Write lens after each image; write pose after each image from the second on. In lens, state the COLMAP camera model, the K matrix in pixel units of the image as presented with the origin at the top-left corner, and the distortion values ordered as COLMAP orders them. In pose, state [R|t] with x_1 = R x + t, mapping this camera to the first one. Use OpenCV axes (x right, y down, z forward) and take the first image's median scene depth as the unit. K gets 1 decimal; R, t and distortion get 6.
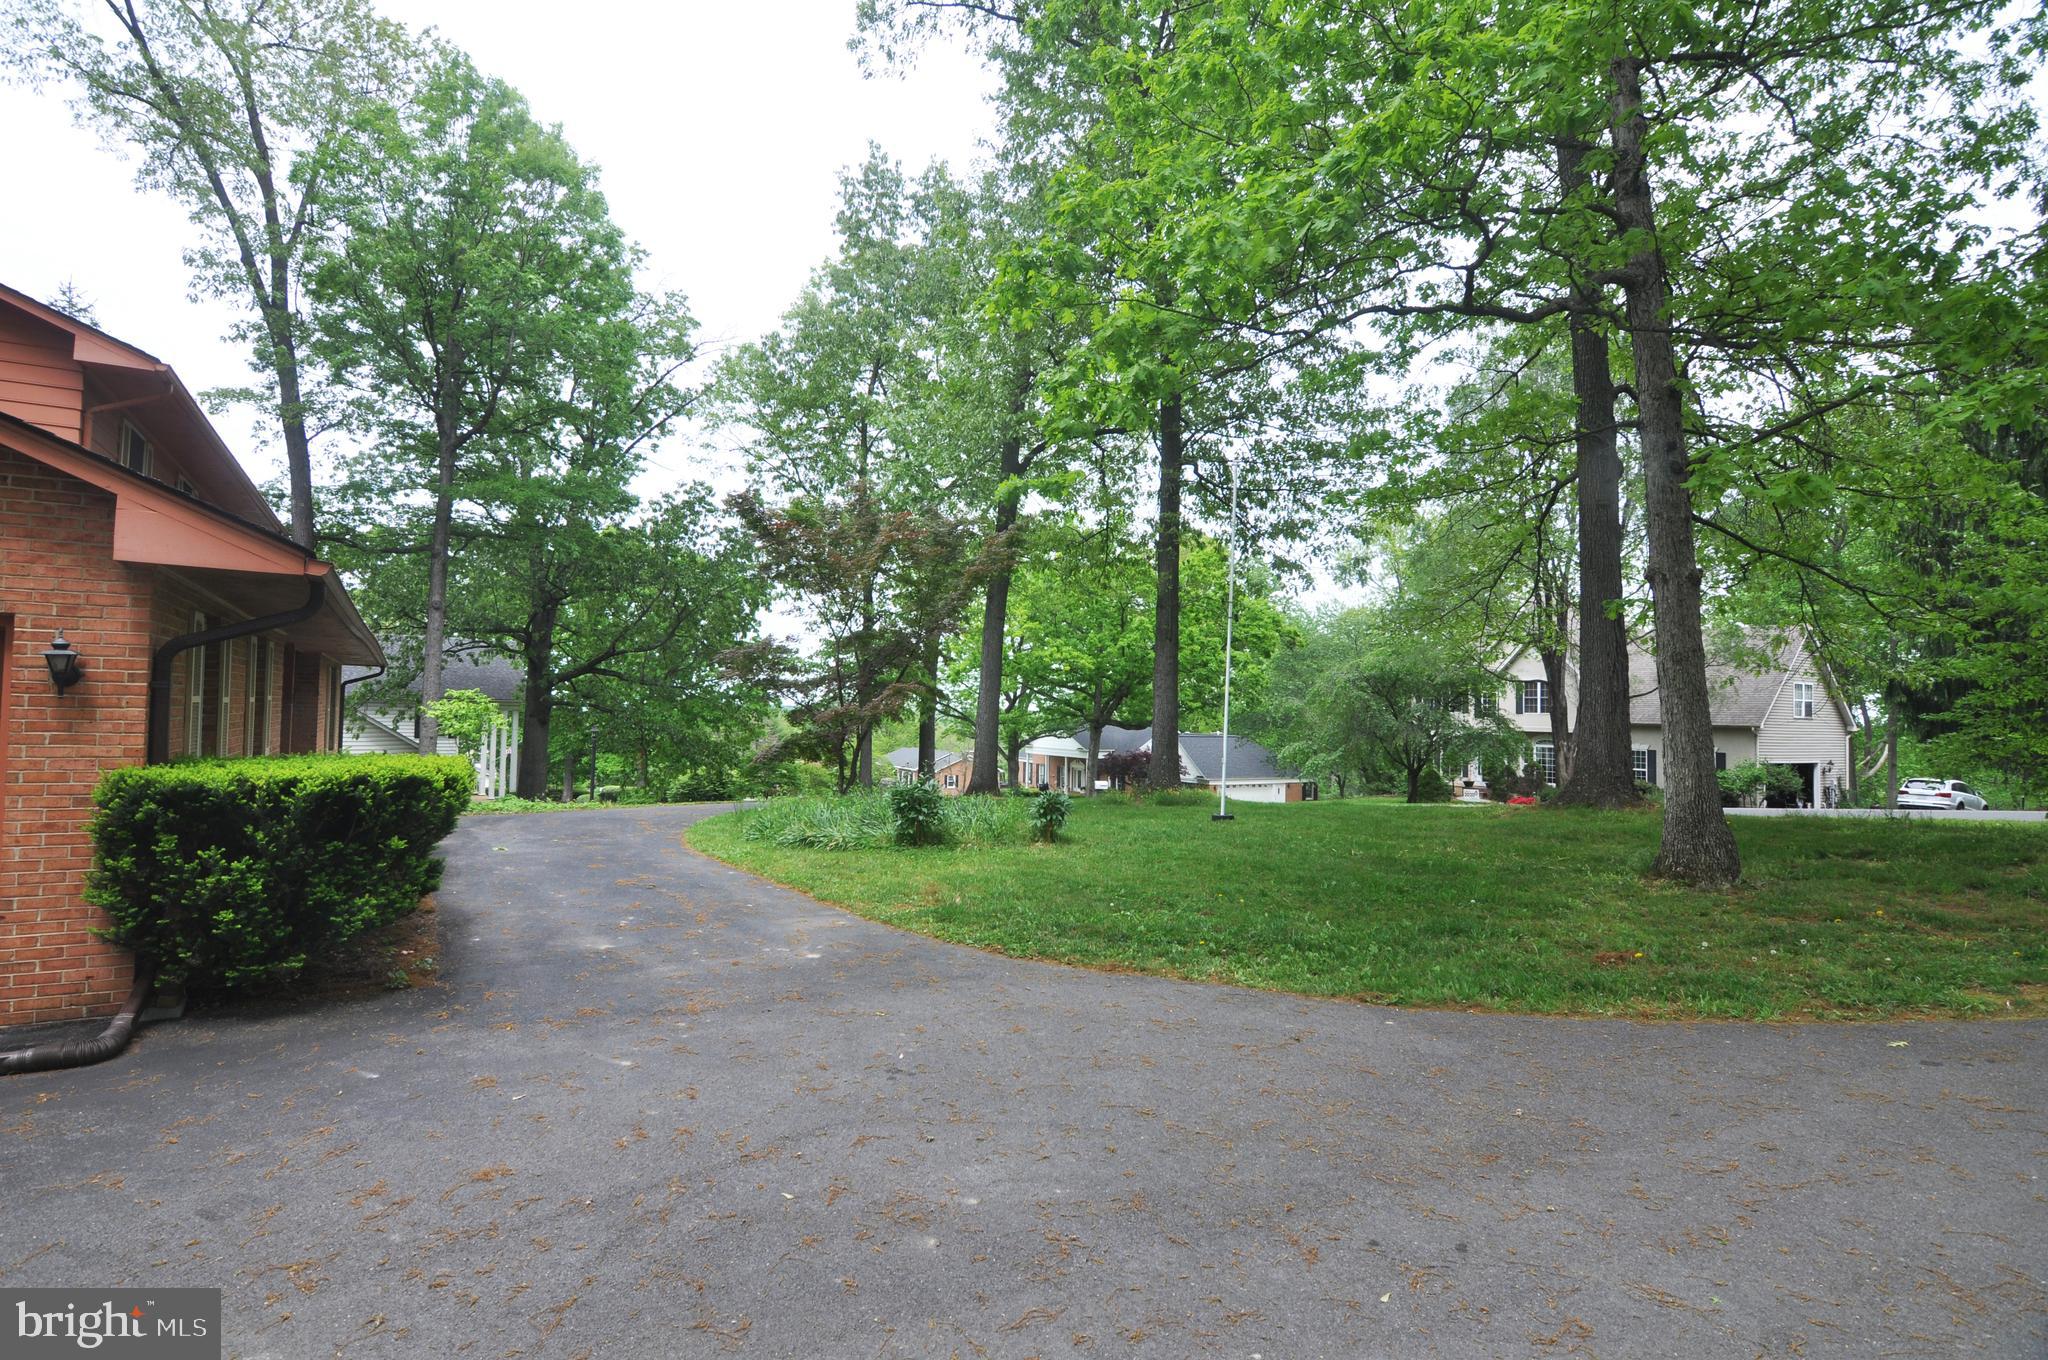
lens RADIAL K [[1005.5, 0, 1025.2], [0, 1005.5, 657.2], [0, 0, 1]] dist [0.011606, 0.000327]
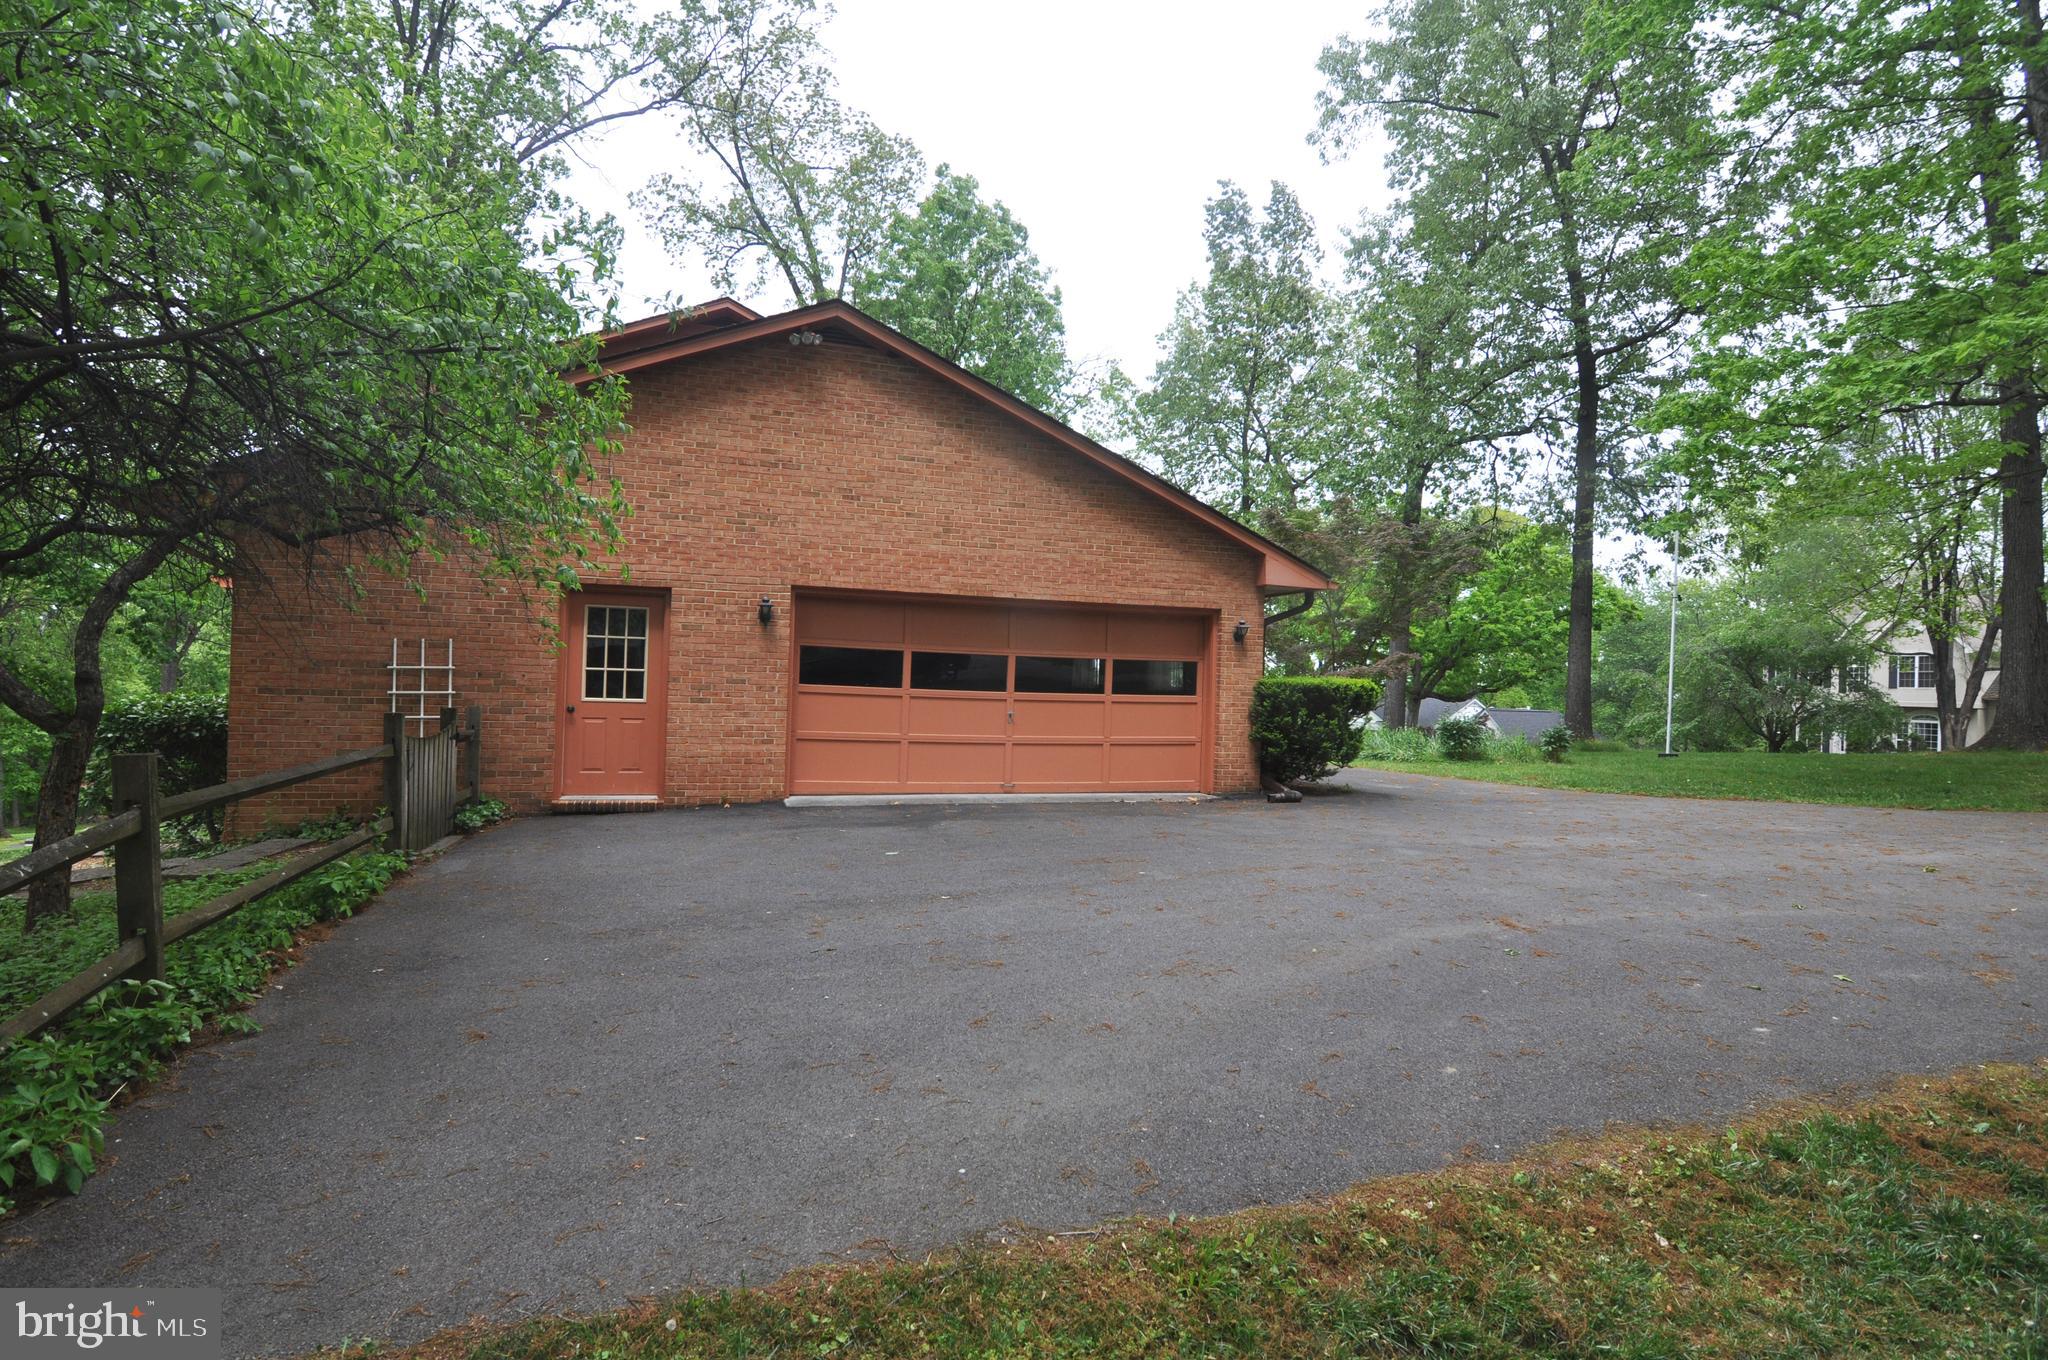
lens RADIAL K [[987.0, 0, 1006.0], [0, 987.0, 666.2], [0, 0, 1]] dist [-0.004254, -0.008081]
pose [[0.965843, 0.006678, -0.259042, -0.111432], [0.002416, 0.999392, 0.034774, 0.000818], [0.259117, -0.034213, 0.965240, -0.152324]]
